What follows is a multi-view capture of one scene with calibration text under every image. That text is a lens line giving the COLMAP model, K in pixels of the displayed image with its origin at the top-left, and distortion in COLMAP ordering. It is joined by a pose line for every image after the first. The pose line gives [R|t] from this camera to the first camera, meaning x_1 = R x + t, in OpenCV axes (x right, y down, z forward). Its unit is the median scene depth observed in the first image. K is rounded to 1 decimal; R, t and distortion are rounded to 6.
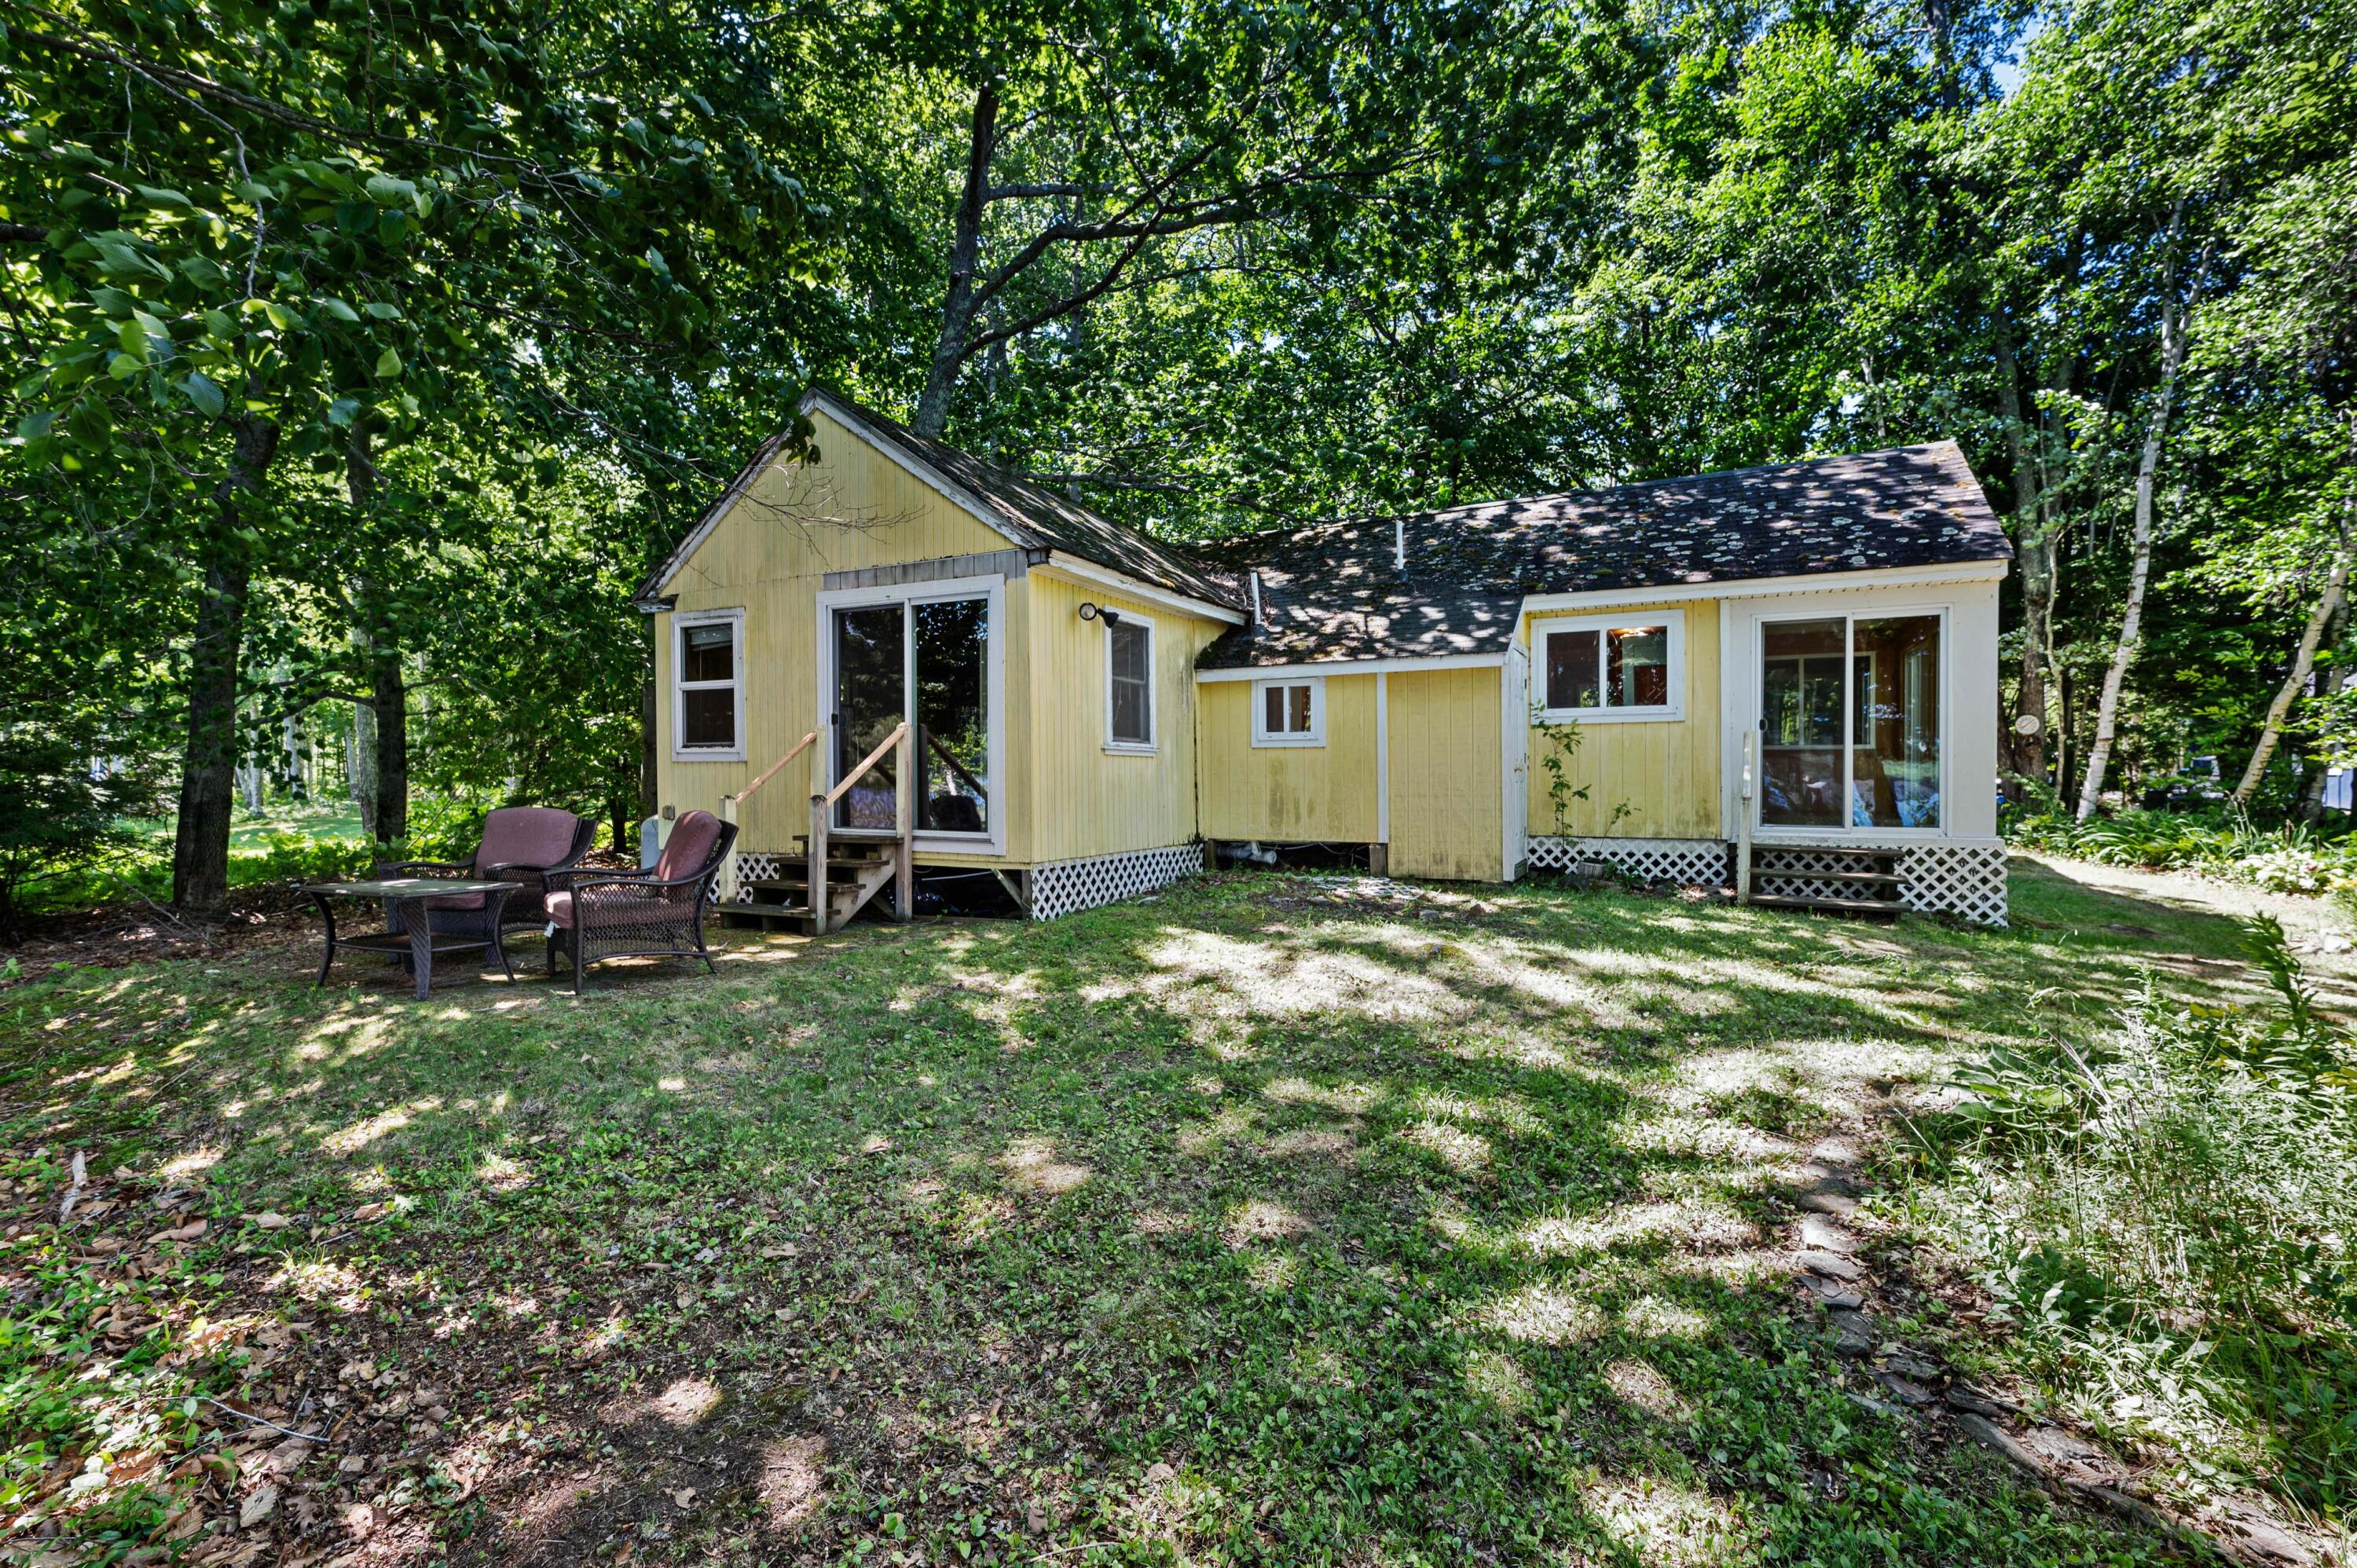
lens RADIAL K [[1020.1, 0, 1187.5], [0, 1020.1, 782.1], [0, 0, 1]] dist [-0.000433, -0.000042]
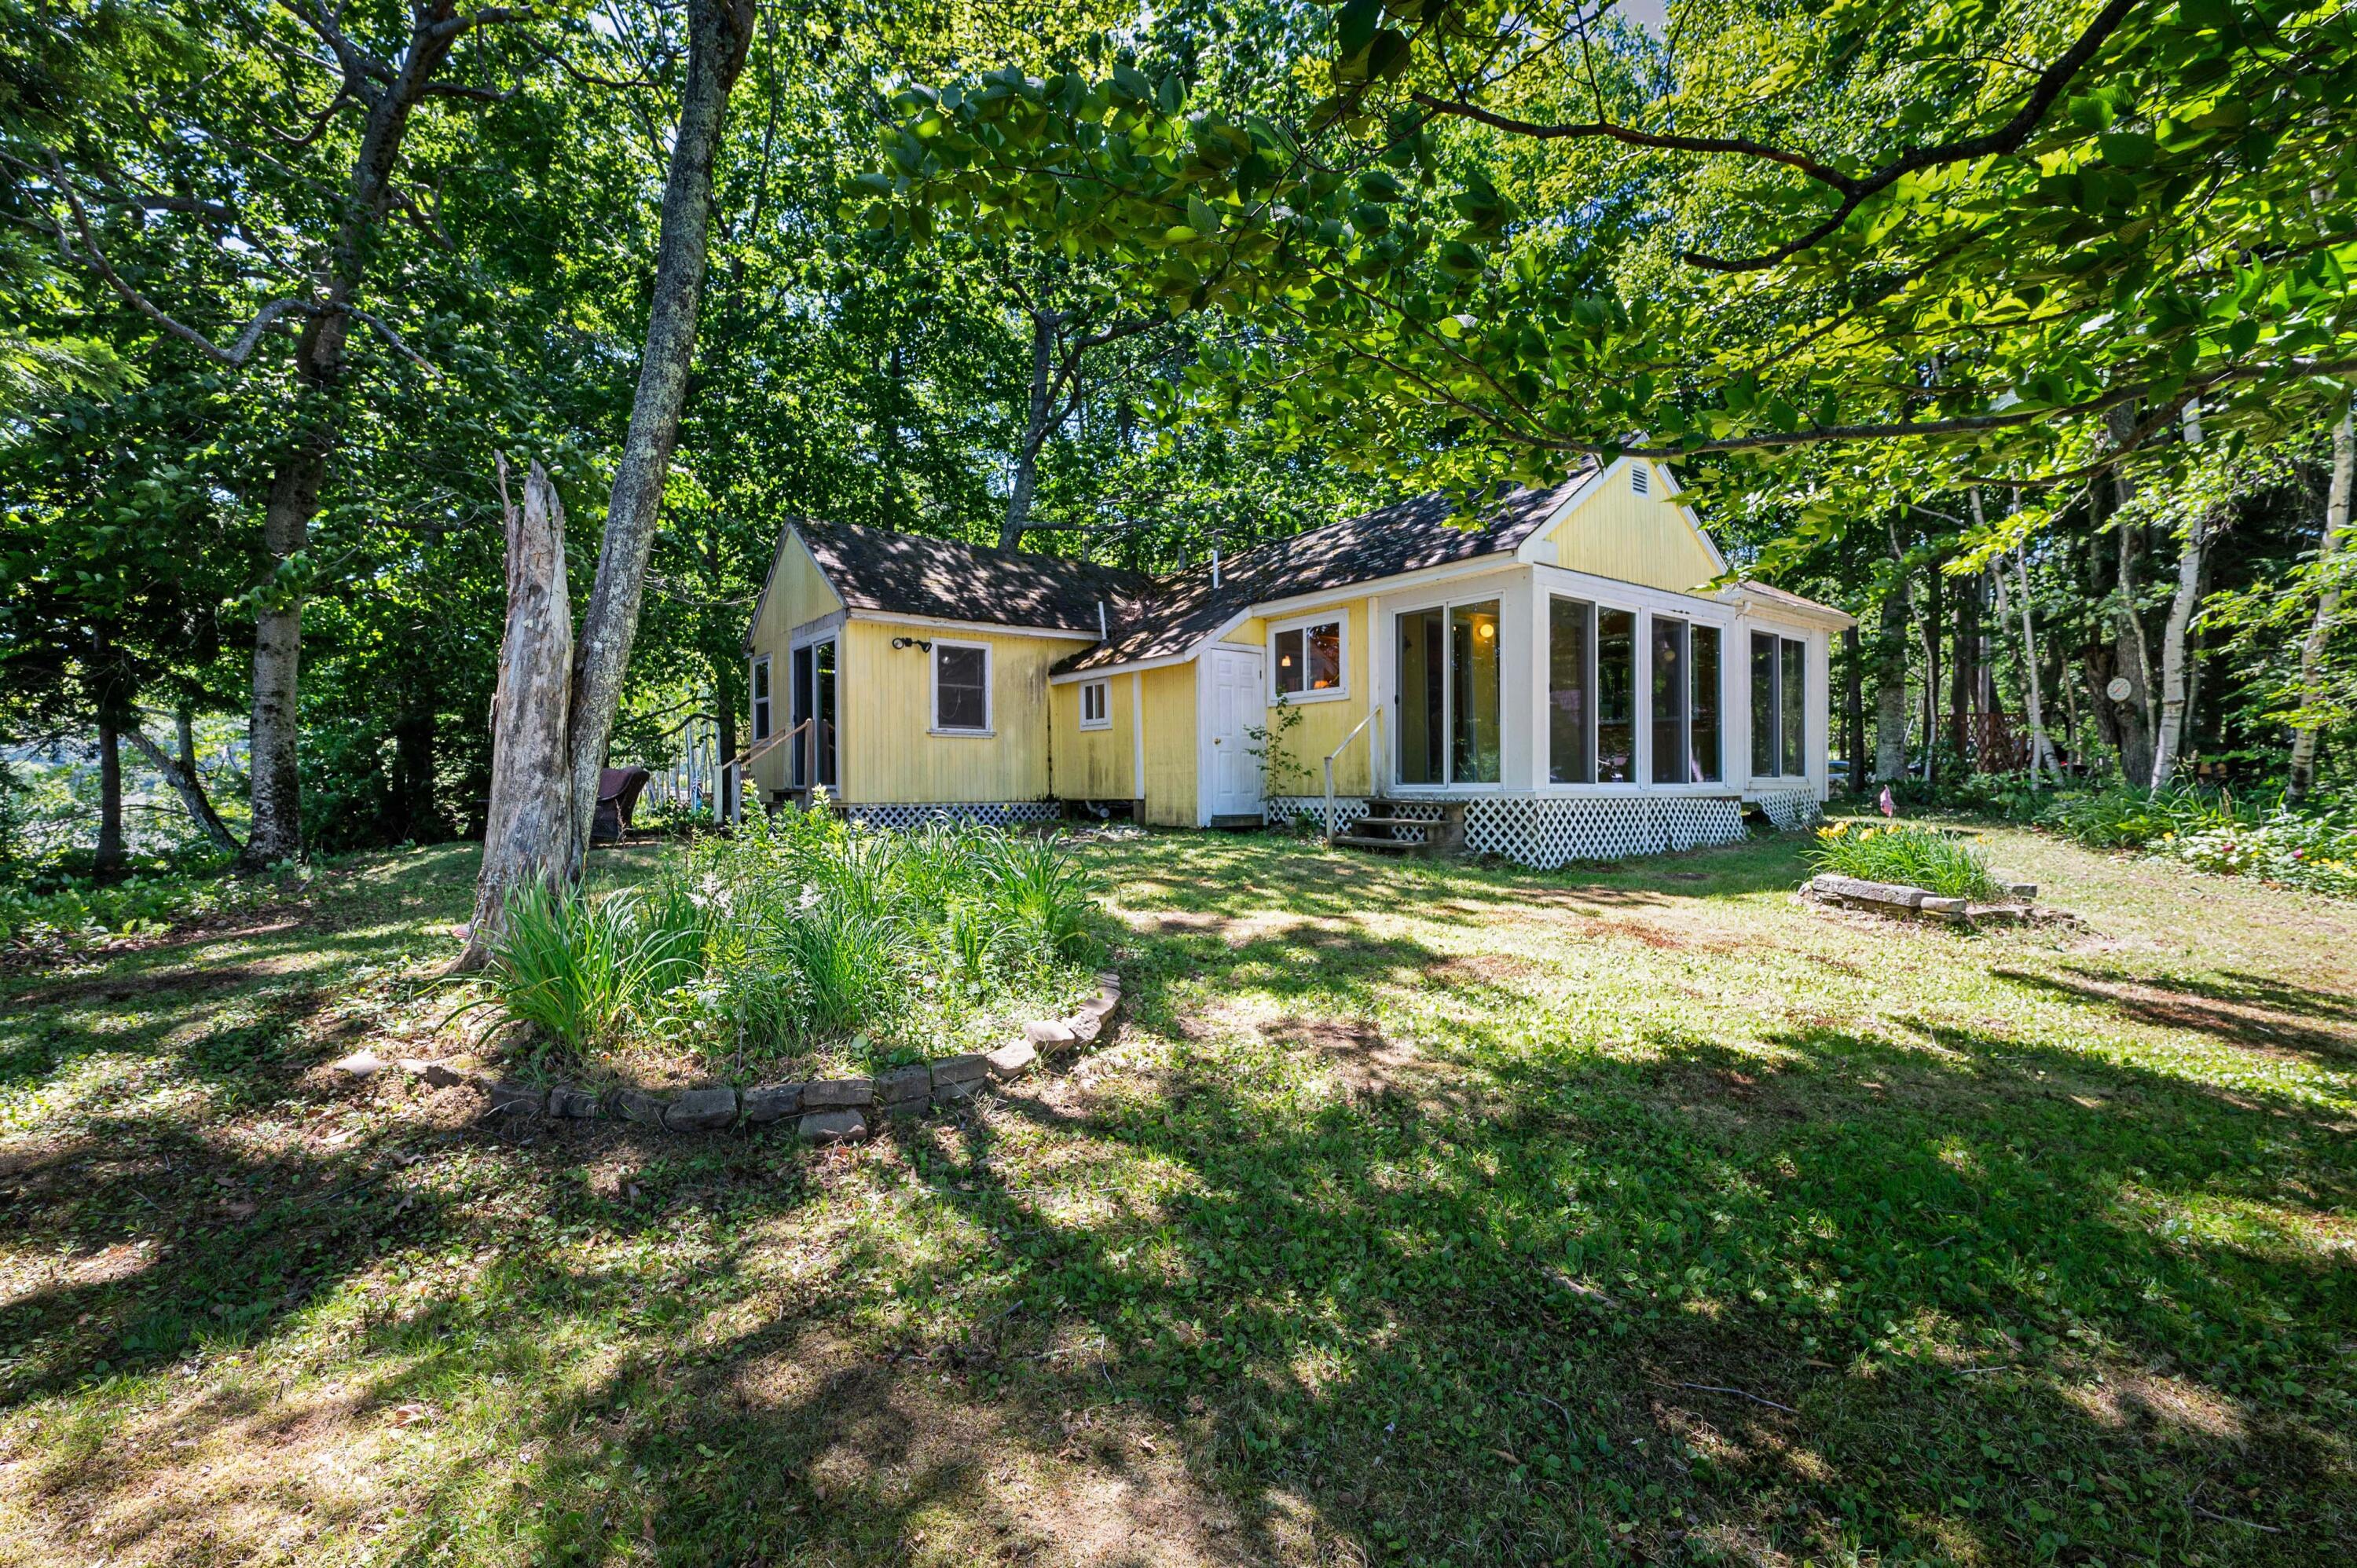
lens RADIAL K [[1020.1, 0, 1187.5], [0, 1020.1, 782.1], [0, 0, 1]] dist [-0.000433, -0.000042]
pose [[0.906873, -0.006360, -0.421356, 0.912155], [0.007003, 0.999975, -0.000020, 0.042614], [0.421346, -0.002933, 0.906895, -0.202812]]
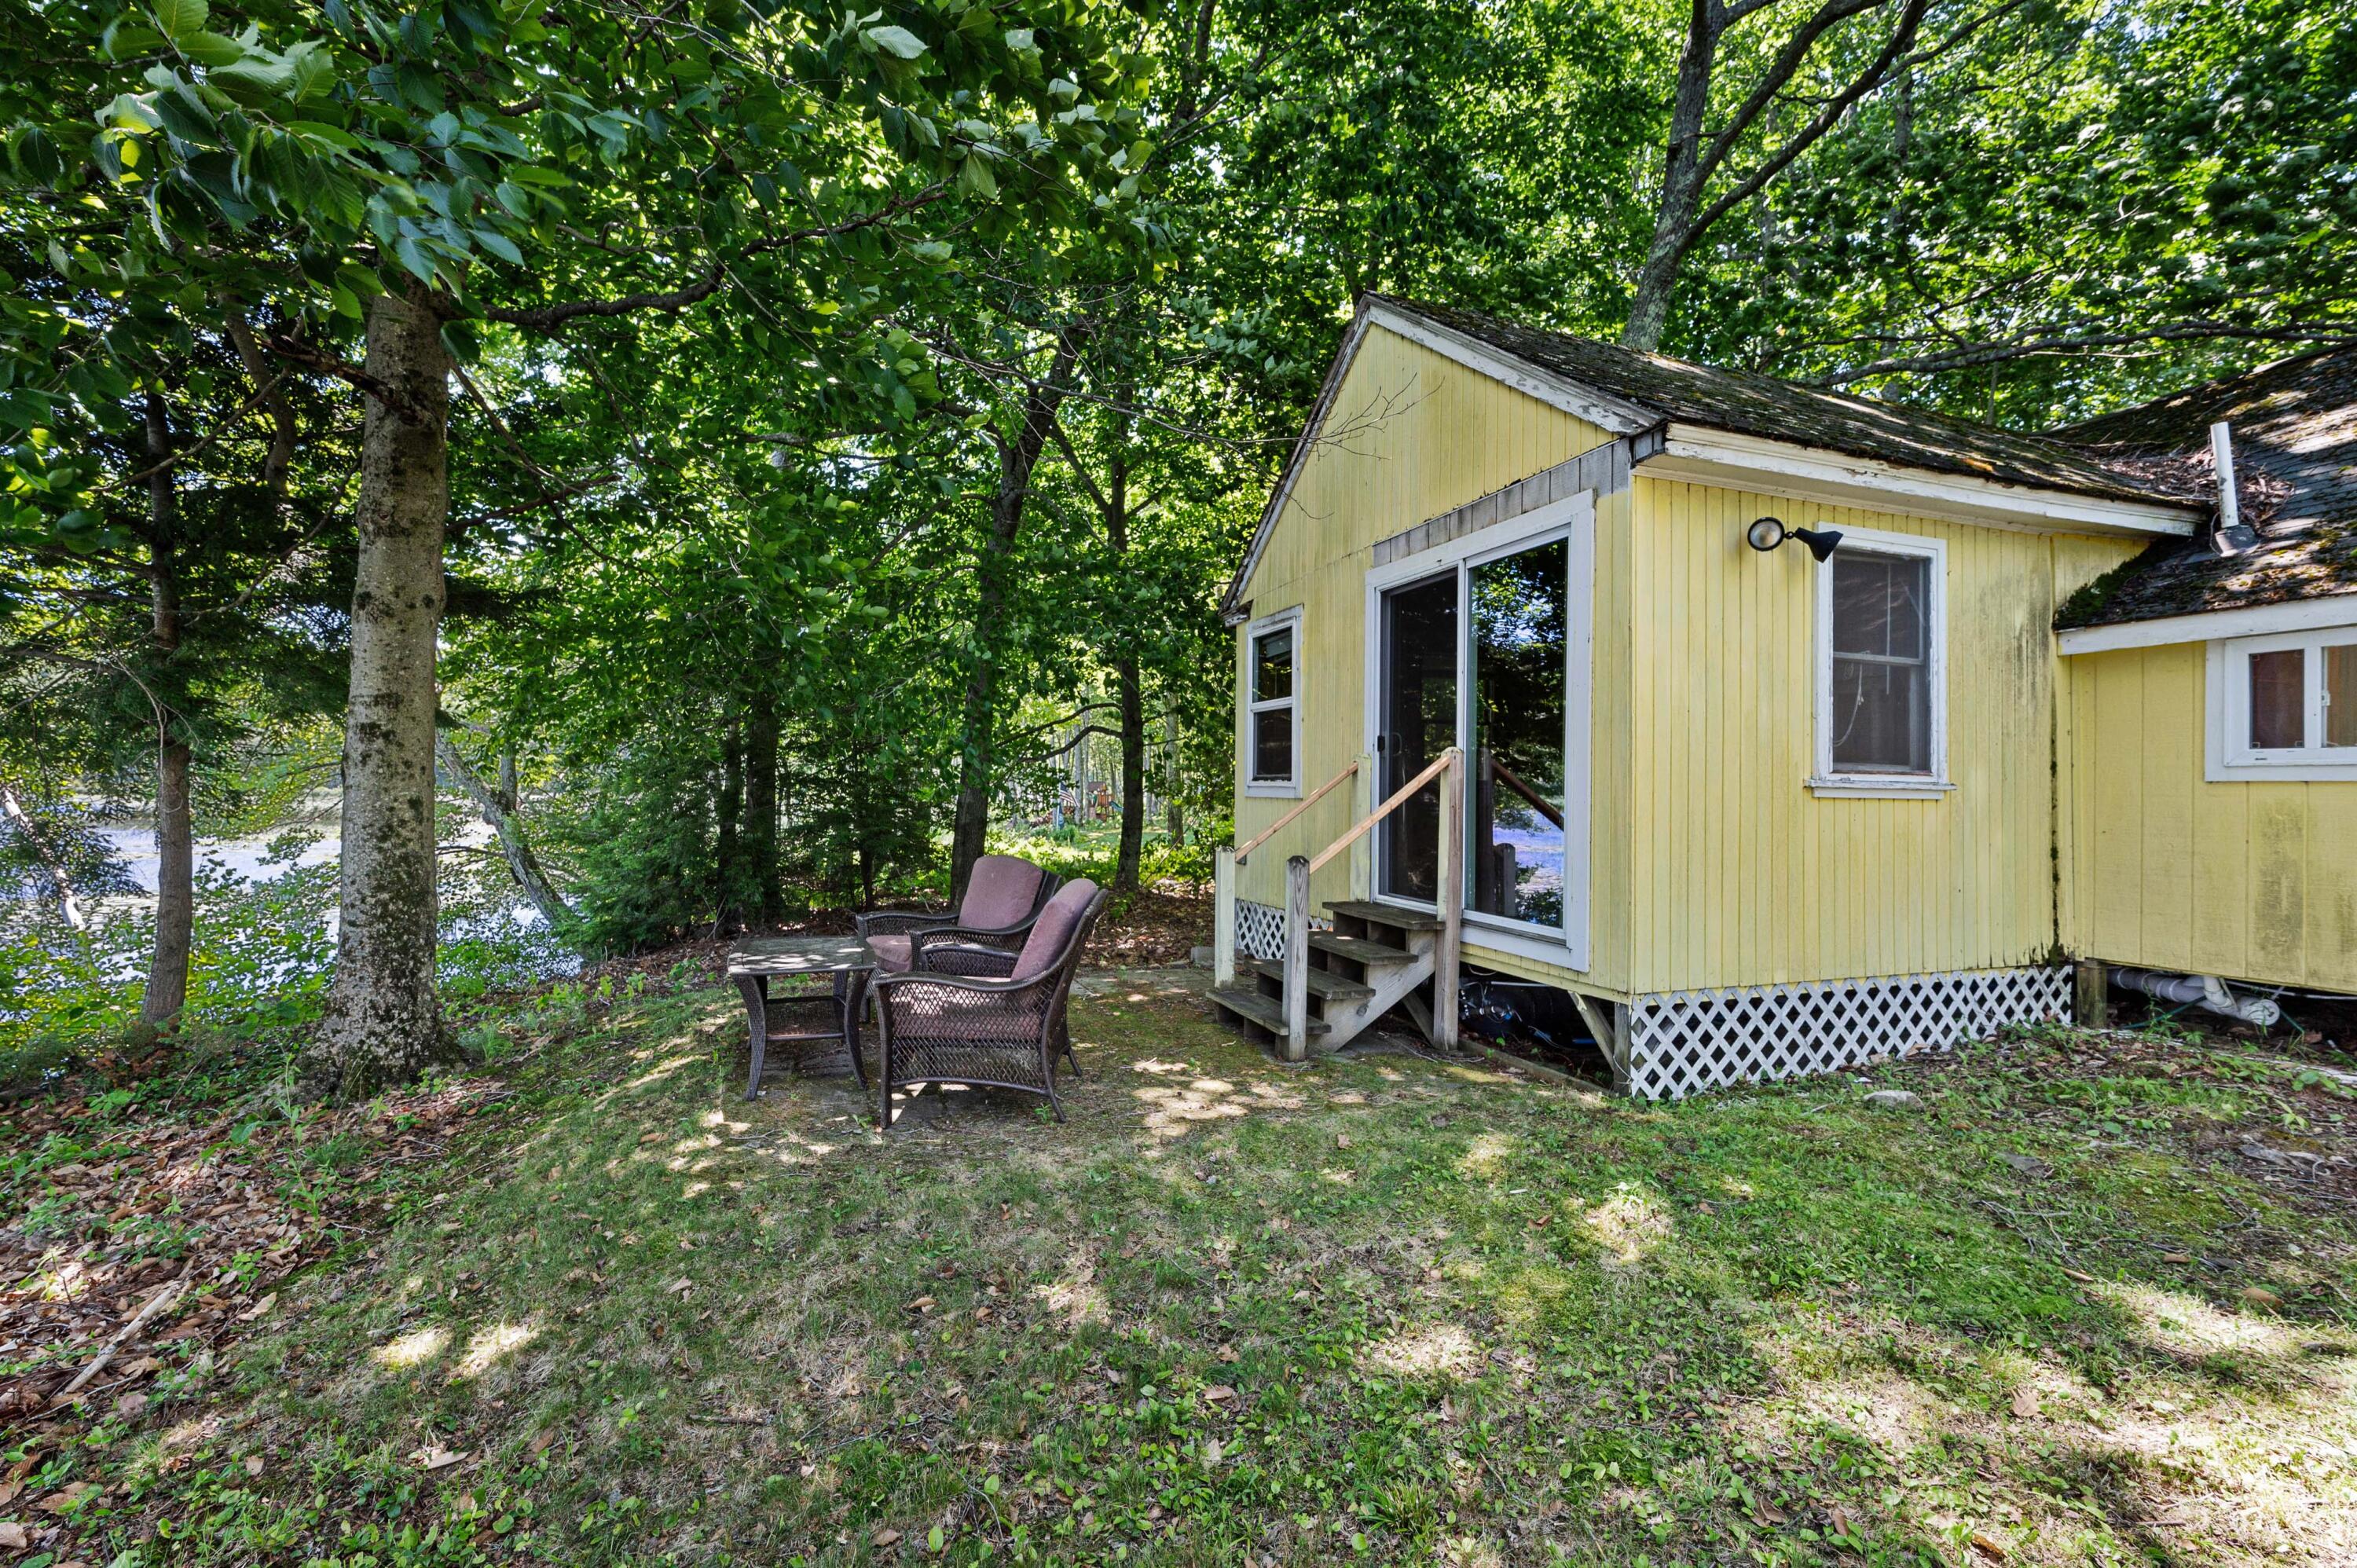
lens RADIAL K [[1021.9, 0, 1191.7], [0, 1021.9, 790.6], [0, 0, 1]] dist [-0.000304, -0.000114]
pose [[0.735580, 0.008835, -0.677380, 0.045094], [-0.015423, 0.999874, -0.003707, -0.024171], [0.677262, 0.013174, 0.735624, 0.387366]]
